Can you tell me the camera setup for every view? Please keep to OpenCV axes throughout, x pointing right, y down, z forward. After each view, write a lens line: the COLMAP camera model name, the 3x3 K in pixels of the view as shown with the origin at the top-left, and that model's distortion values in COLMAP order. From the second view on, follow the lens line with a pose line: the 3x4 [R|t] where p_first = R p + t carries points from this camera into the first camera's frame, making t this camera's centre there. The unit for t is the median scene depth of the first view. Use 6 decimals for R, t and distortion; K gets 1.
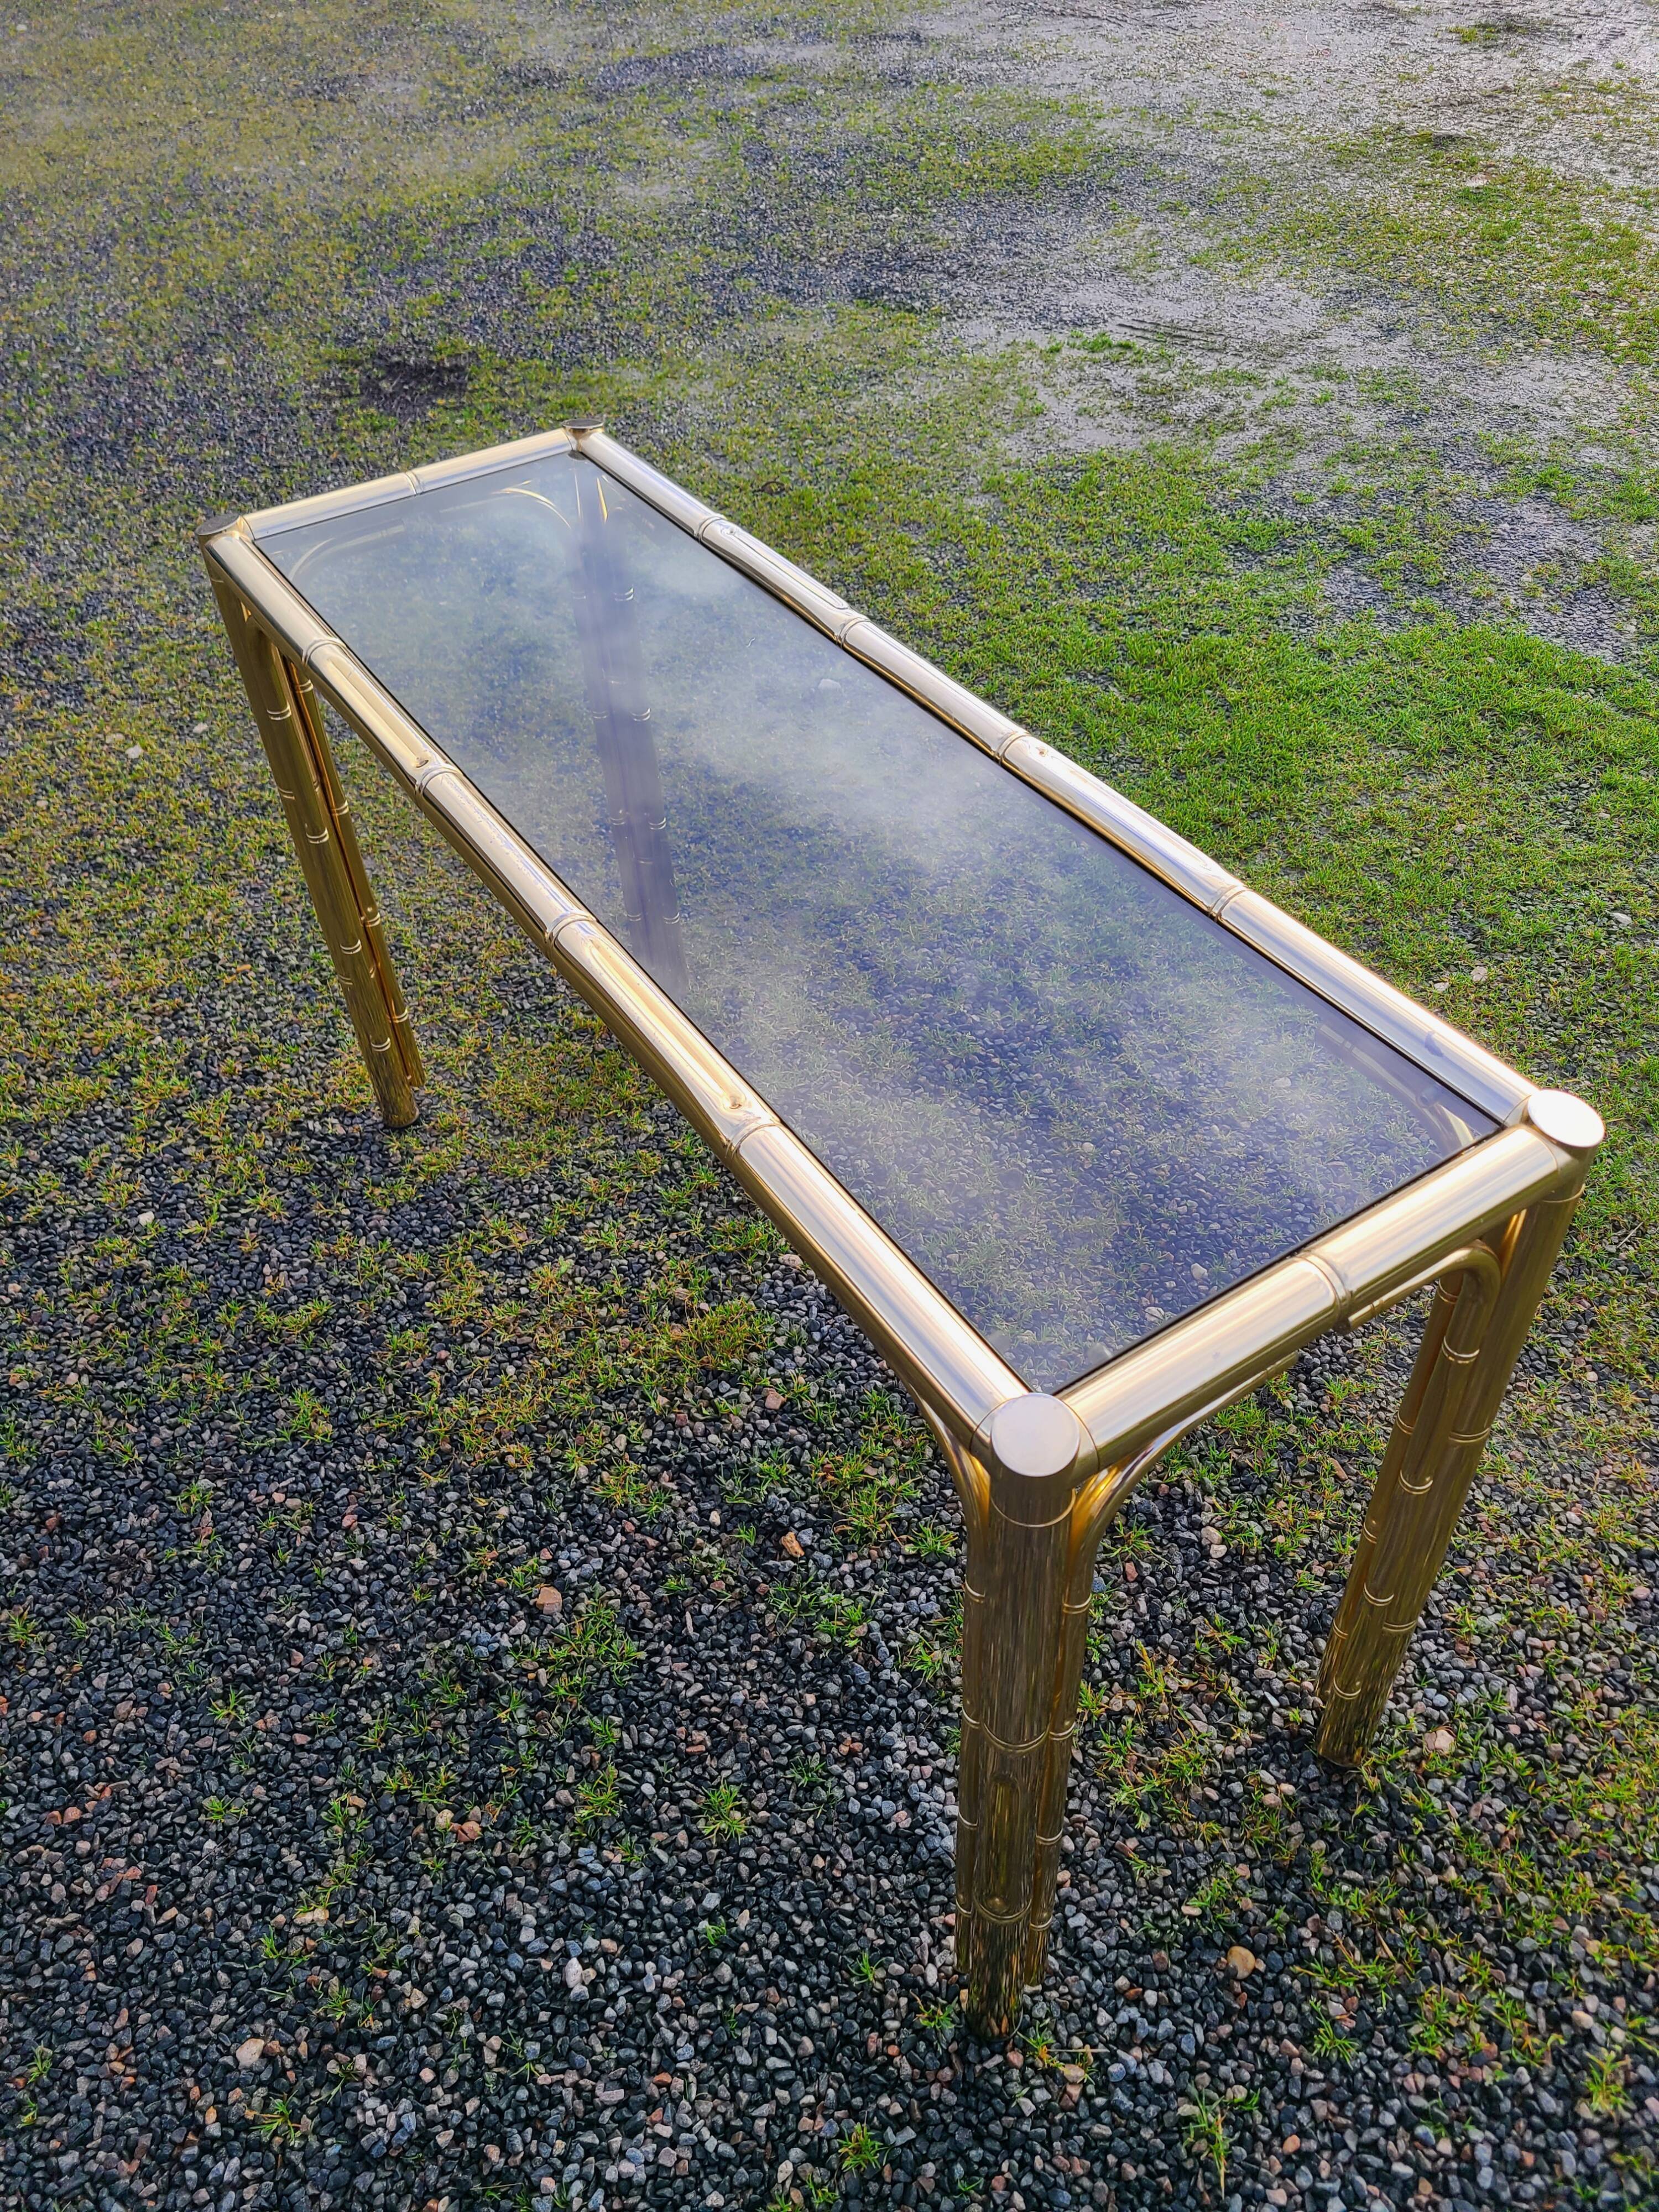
lens RADIAL K [[1699.8, 0, 829.5], [0, 1699.8, 1106.0], [0, 0, 1]] dist [0.066049, -0.055840]
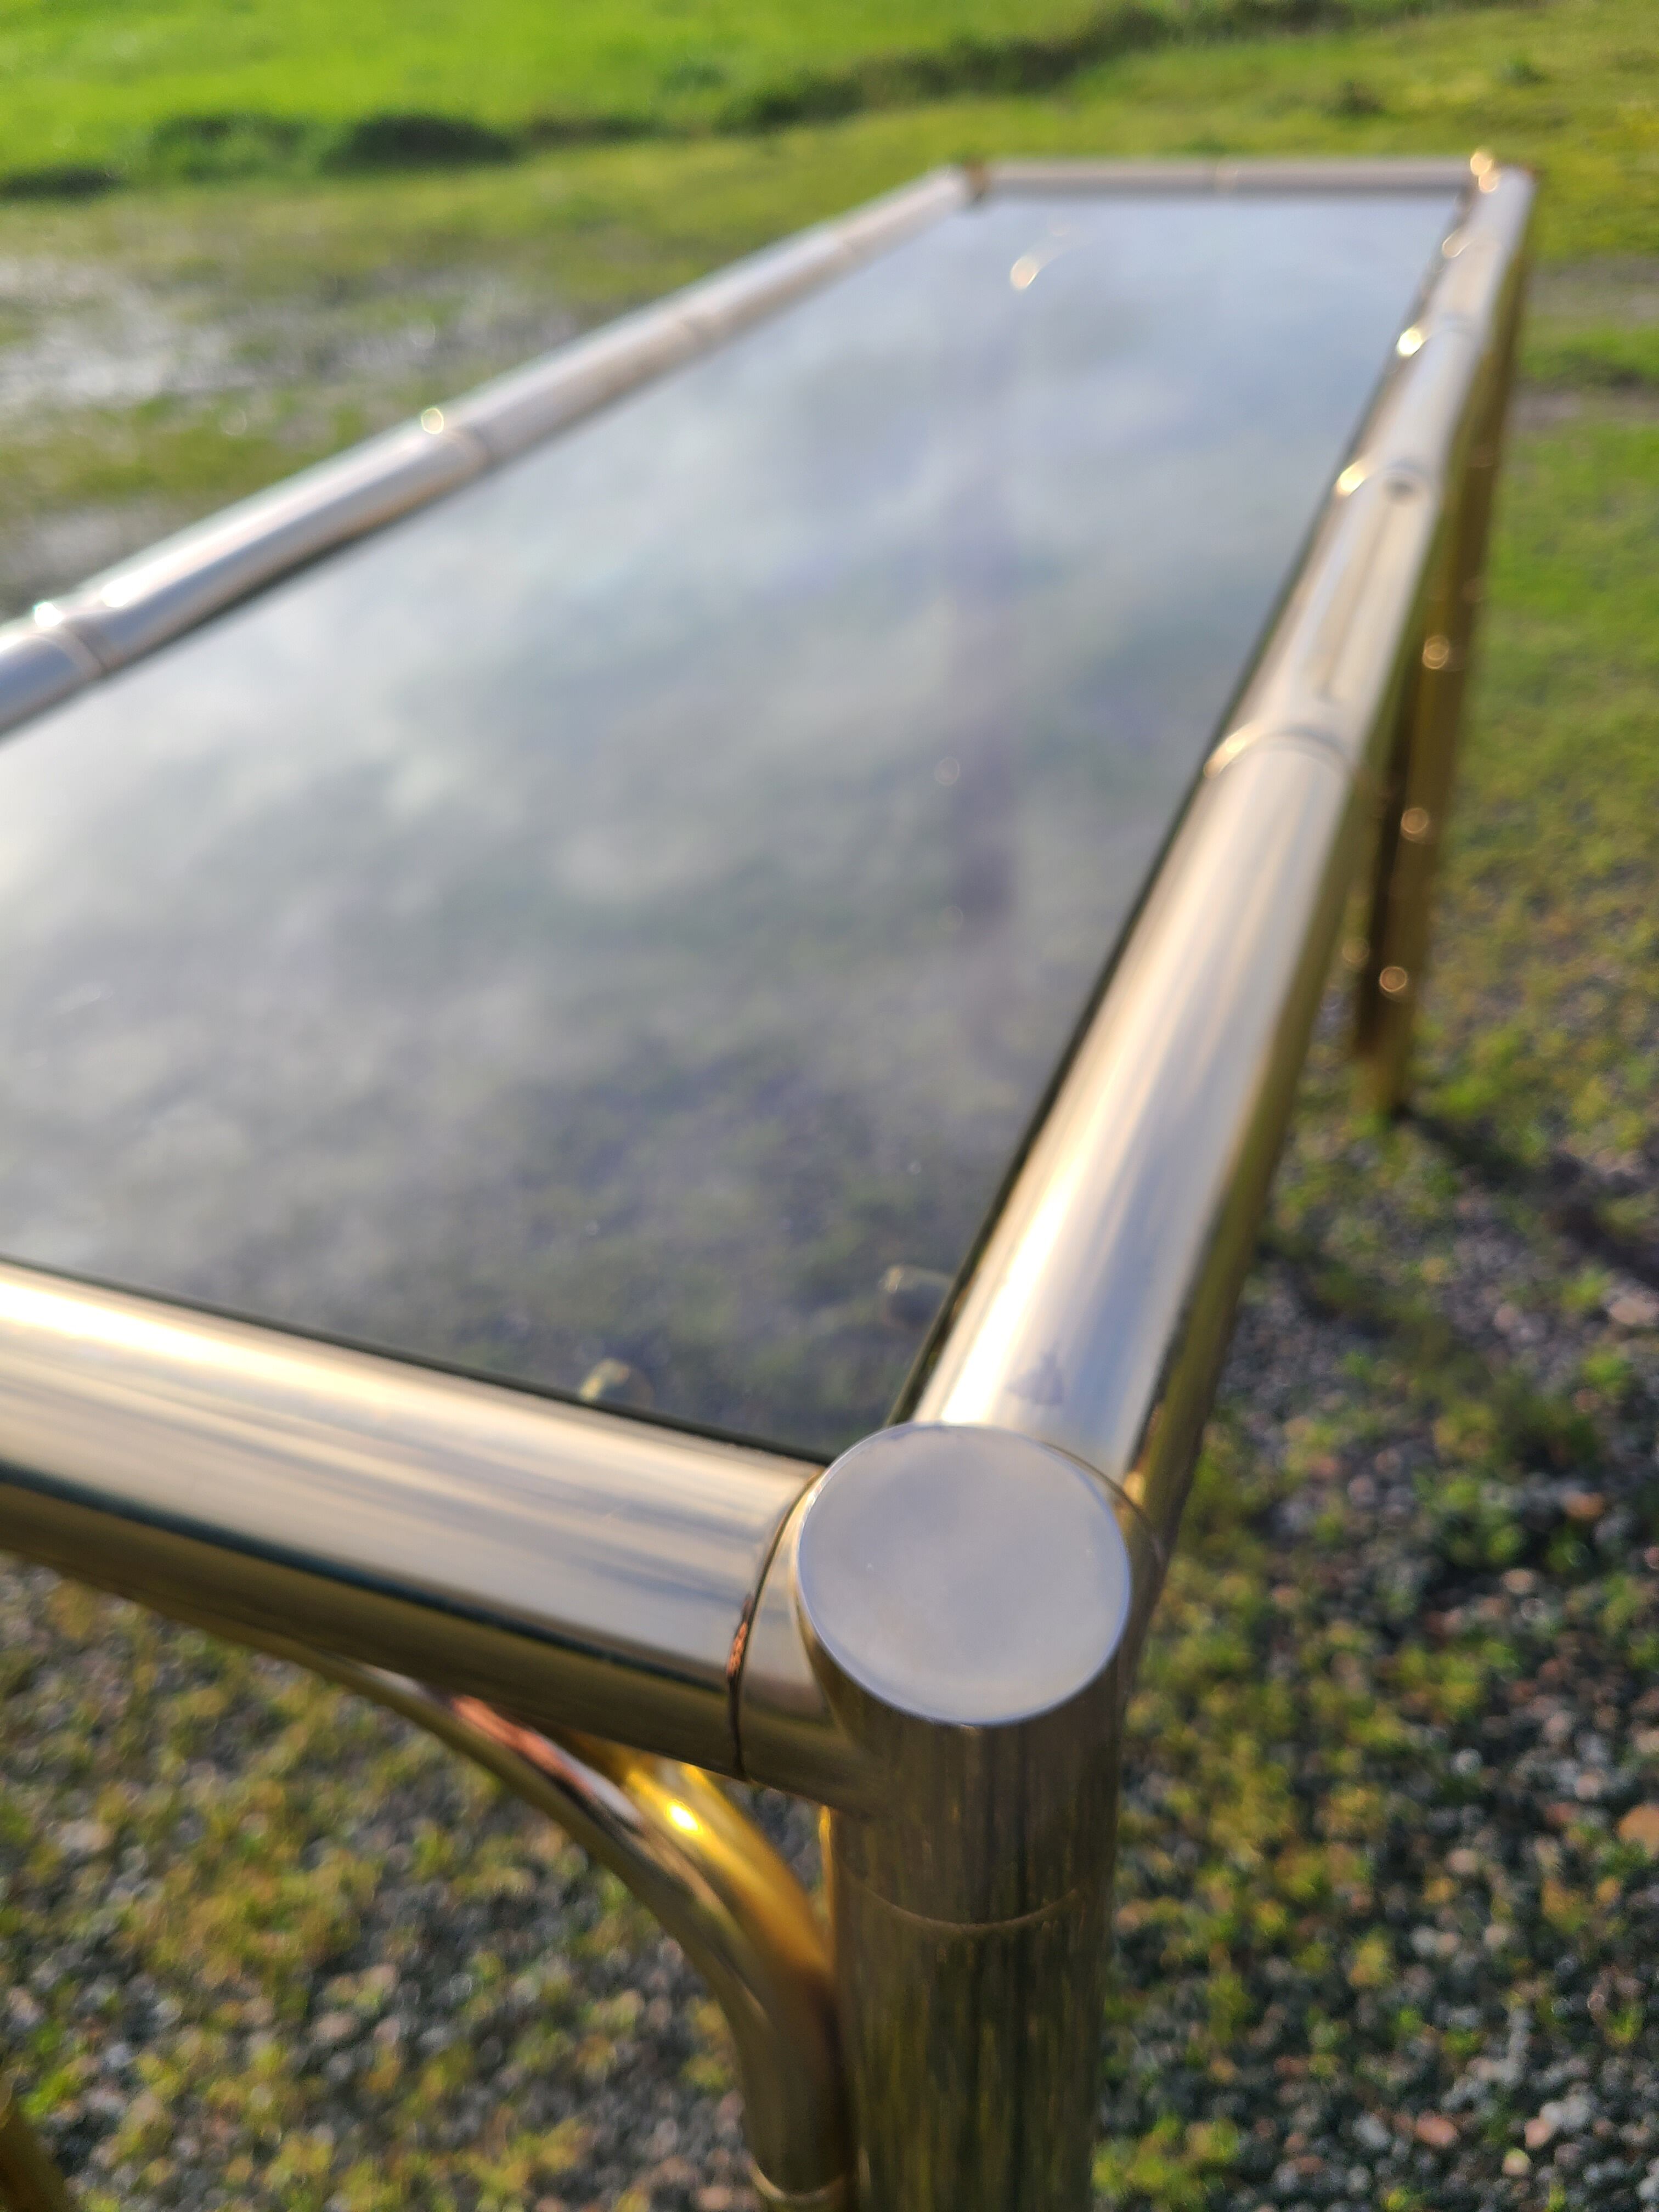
lens RADIAL K [[1770.4, 0, 829.5], [0, 1770.4, 1106.0], [0, 0, 1]] dist [-0.010152, -0.005823]
pose [[0.376194, -0.515754, 0.769725, -0.645611], [0.675454, 0.721313, 0.153196, -0.191023], [-0.634224, 0.462282, 0.619722, 0.715344]]
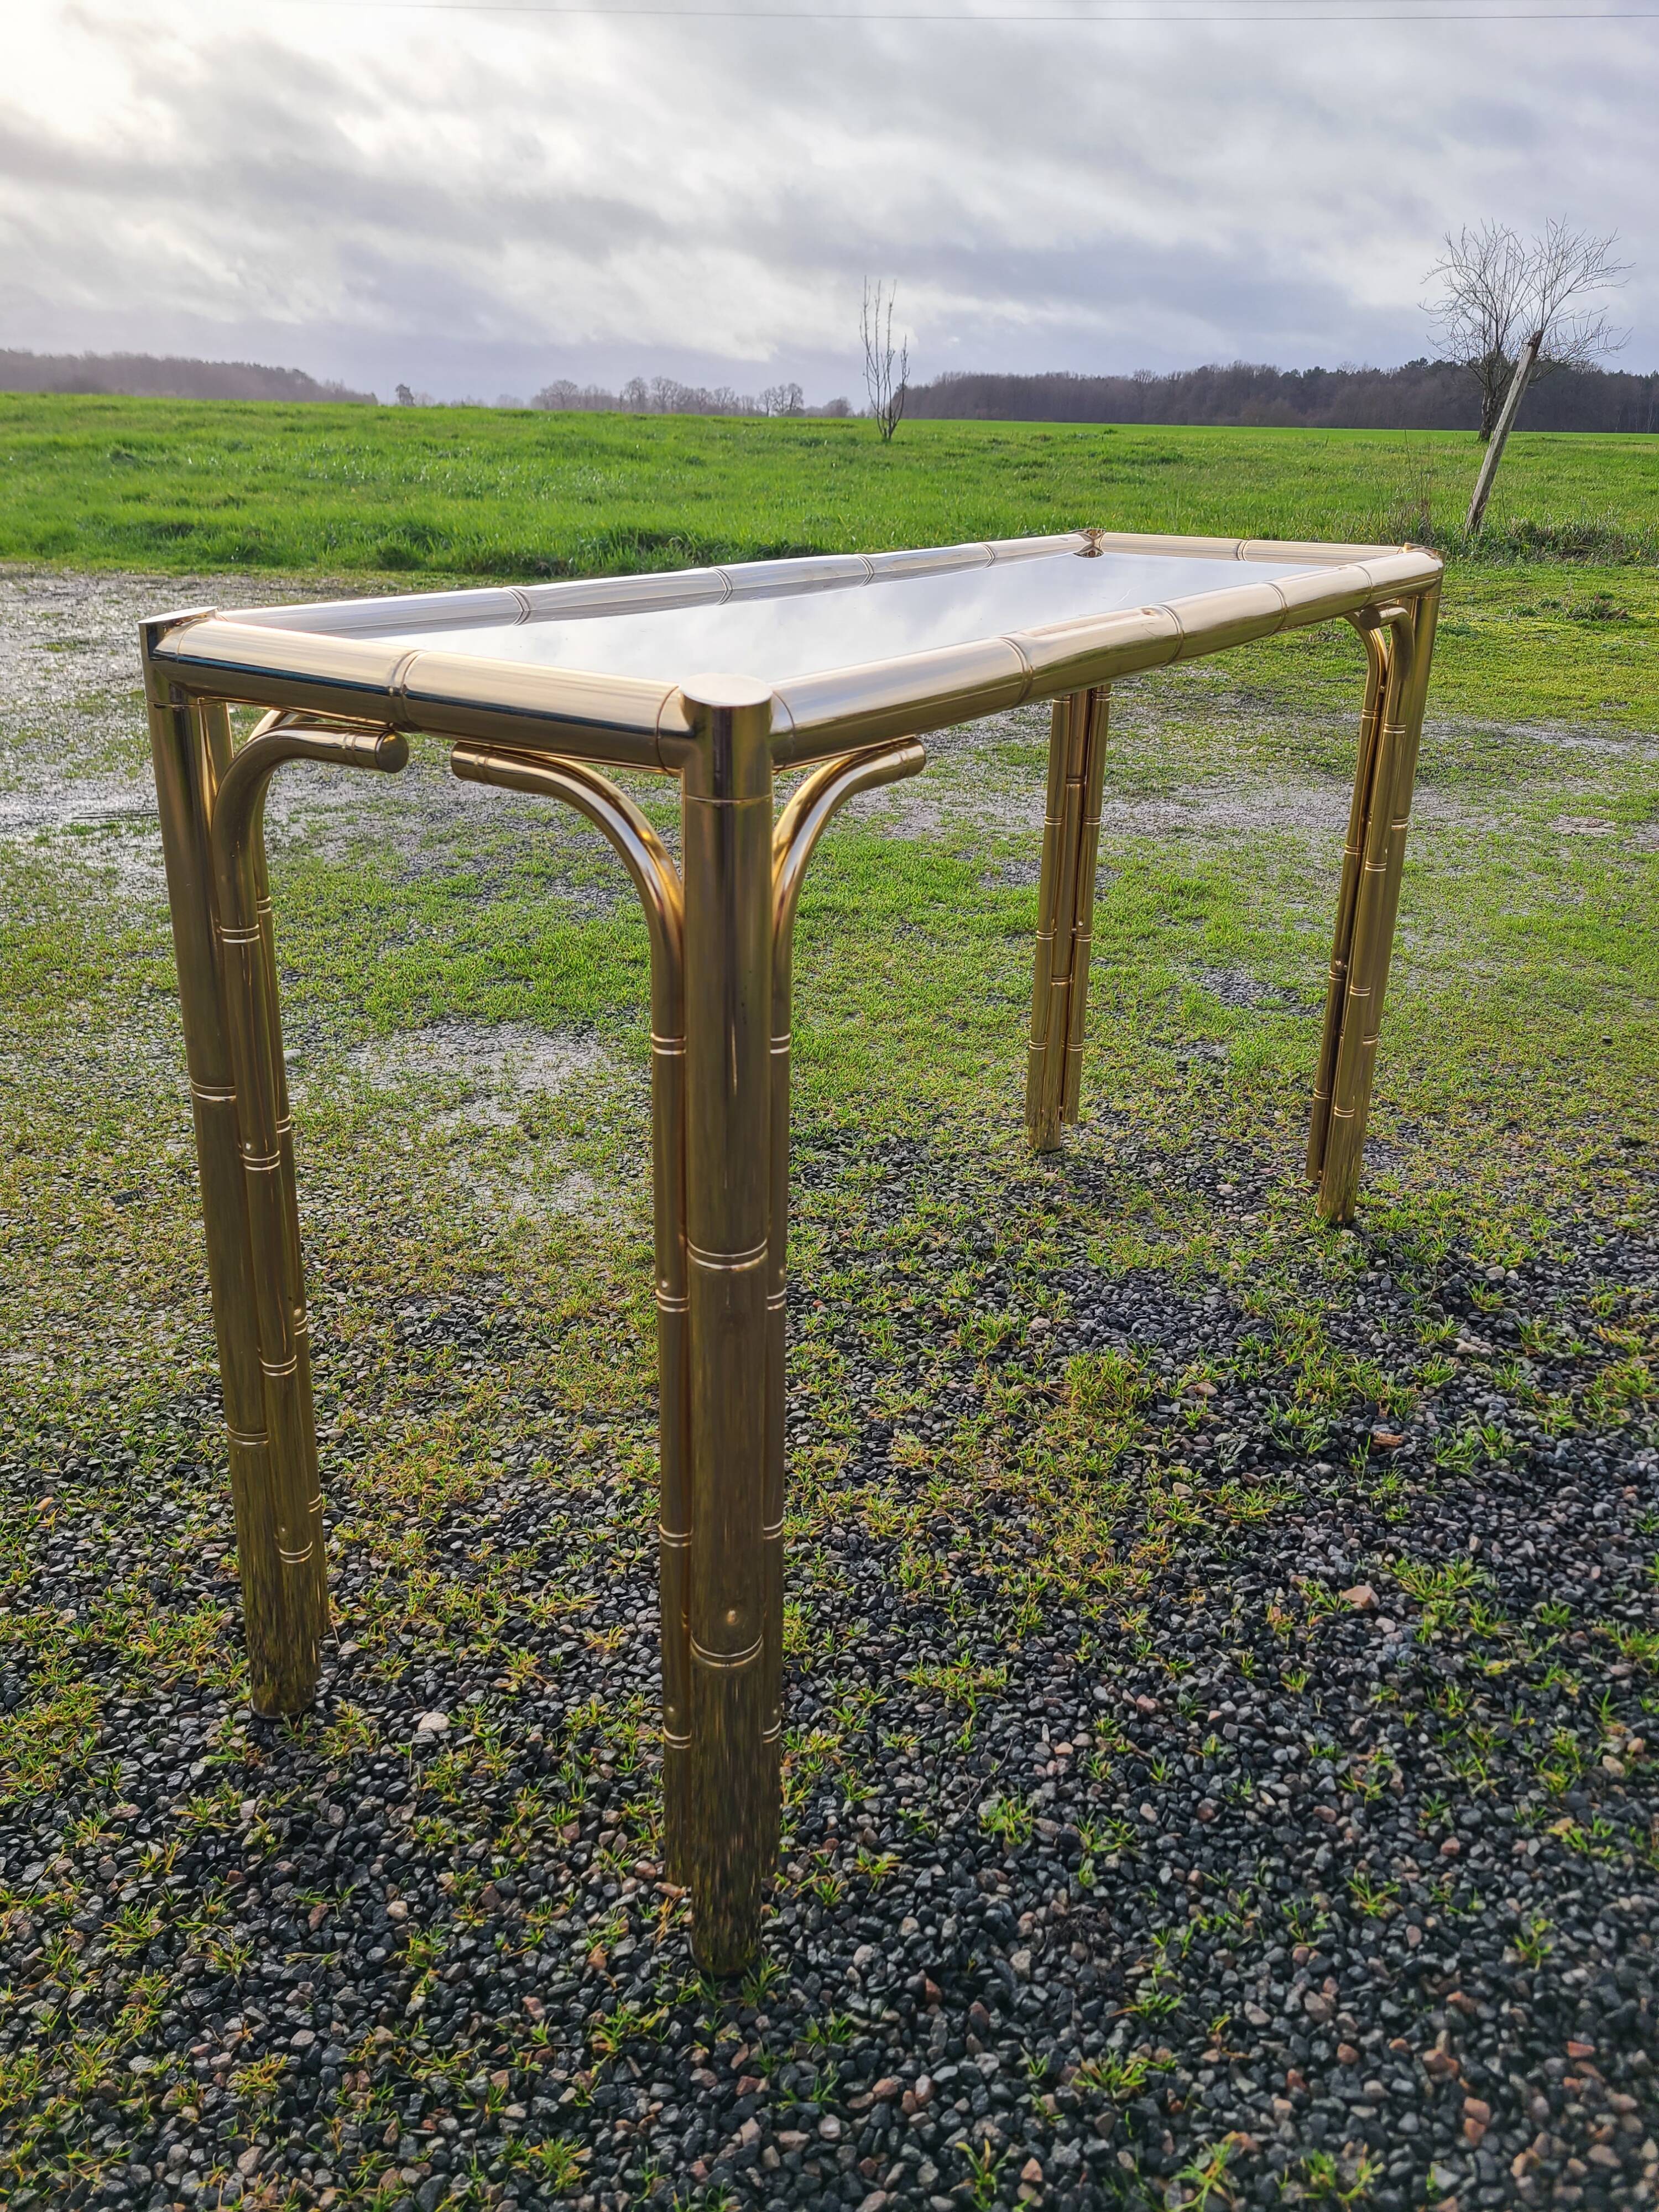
lens RADIAL K [[1686.2, 0, 842.7], [0, 1686.2, 1094.4], [0, 0, 1]] dist [0.068104, -0.049594]
pose [[0.549470, -0.262551, 0.793190, -0.952310], [0.549672, 0.828562, -0.106517, 0.032163], [-0.629240, 0.494522, 0.599587, 0.556523]]
